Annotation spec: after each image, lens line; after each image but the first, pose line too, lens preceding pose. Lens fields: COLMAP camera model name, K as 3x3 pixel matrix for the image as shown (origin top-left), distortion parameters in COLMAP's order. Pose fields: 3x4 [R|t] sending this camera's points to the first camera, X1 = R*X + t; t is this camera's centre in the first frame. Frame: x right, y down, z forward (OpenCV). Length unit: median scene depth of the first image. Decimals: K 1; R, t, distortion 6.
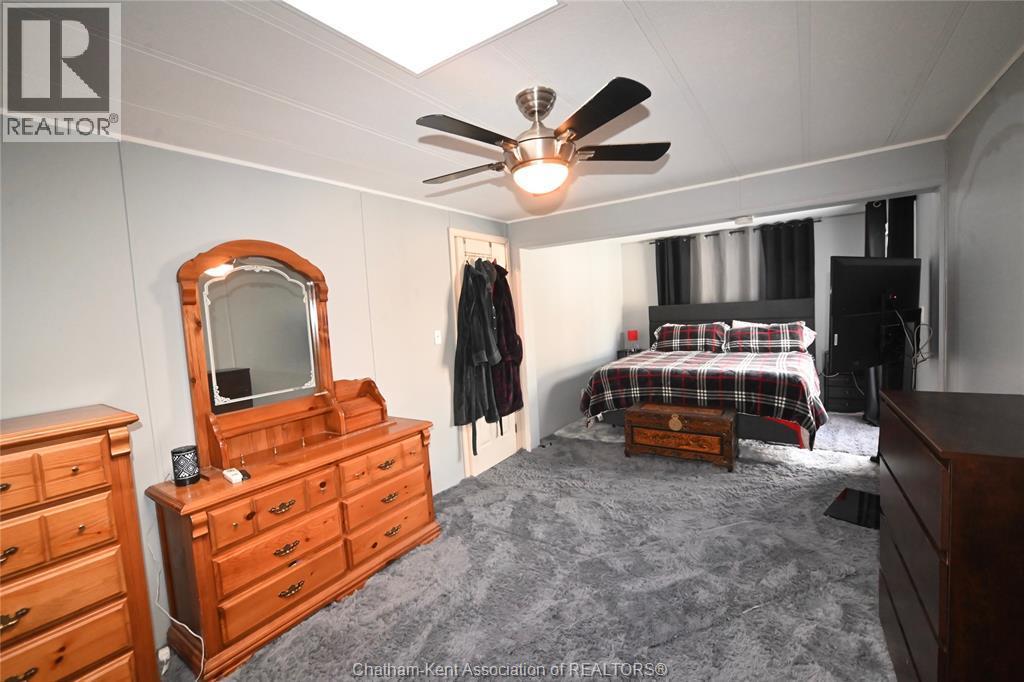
lens RADIAL K [[412.2, 0, 518.1], [0, 412.2, 337.3], [0, 0, 1]] dist [-0.031964, -0.000084]
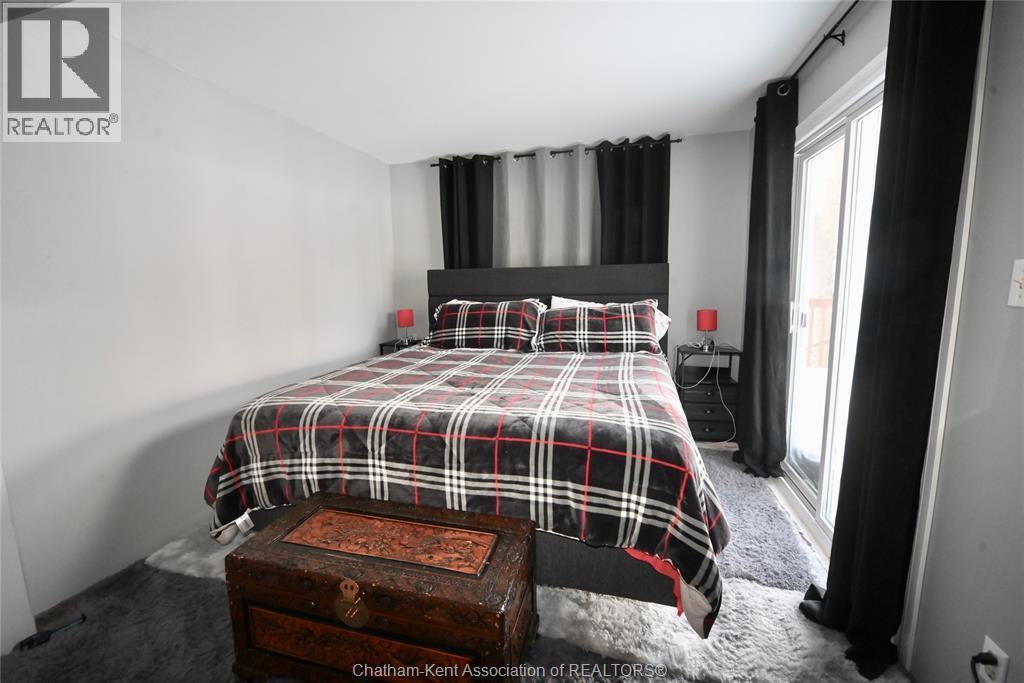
lens RADIAL K [[412.2, 0, 518.1], [0, 412.2, 337.8], [0, 0, 1]] dist [-0.031964, -0.000084]
pose [[0.936199, -0.010524, 0.351312, 0.275686], [-0.010639, 0.998245, 0.058254, -0.015635], [-0.351308, -0.058275, 0.934444, 0.463371]]
